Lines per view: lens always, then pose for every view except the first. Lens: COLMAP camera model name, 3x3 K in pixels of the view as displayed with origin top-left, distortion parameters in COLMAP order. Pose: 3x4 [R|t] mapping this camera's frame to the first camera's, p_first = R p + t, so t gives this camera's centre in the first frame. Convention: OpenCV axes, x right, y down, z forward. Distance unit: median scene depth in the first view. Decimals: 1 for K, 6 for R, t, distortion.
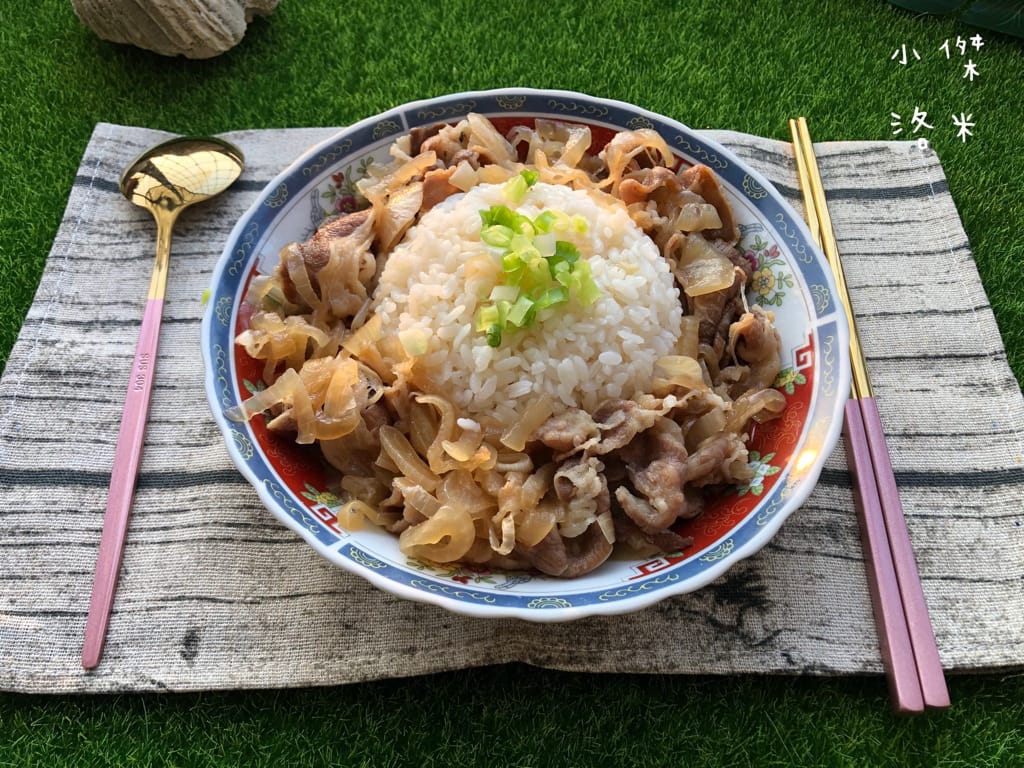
lens RADIAL K [[836.7, 0, 510.1], [0, 836.7, 382.8], [0, 0, 1]] dist [-0.010531, 0.036133]
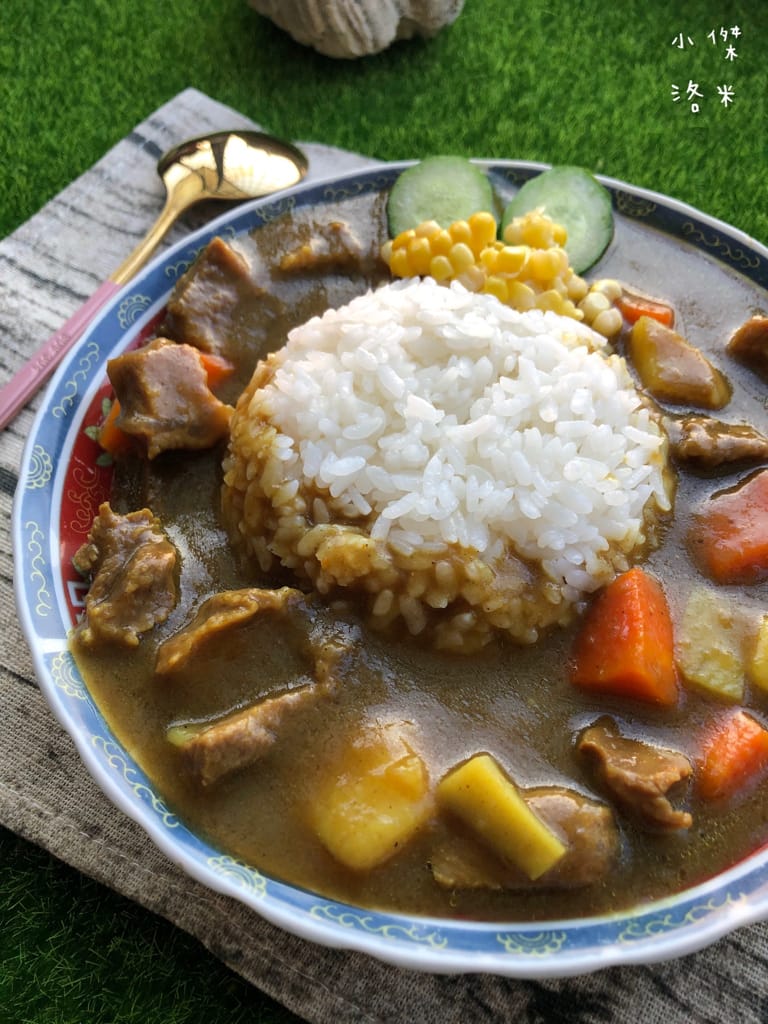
lens RADIAL K [[836.7, 0, 388.9], [0, 836.7, 519.5], [0, 0, 1]] dist [-0.010531, 0.036133]
pose [[0.861325, 0.424536, -0.279085, 0.161309], [-0.425665, 0.902905, 0.059766, -0.056620], [0.277360, 0.067319, 0.958405, 0.320562]]
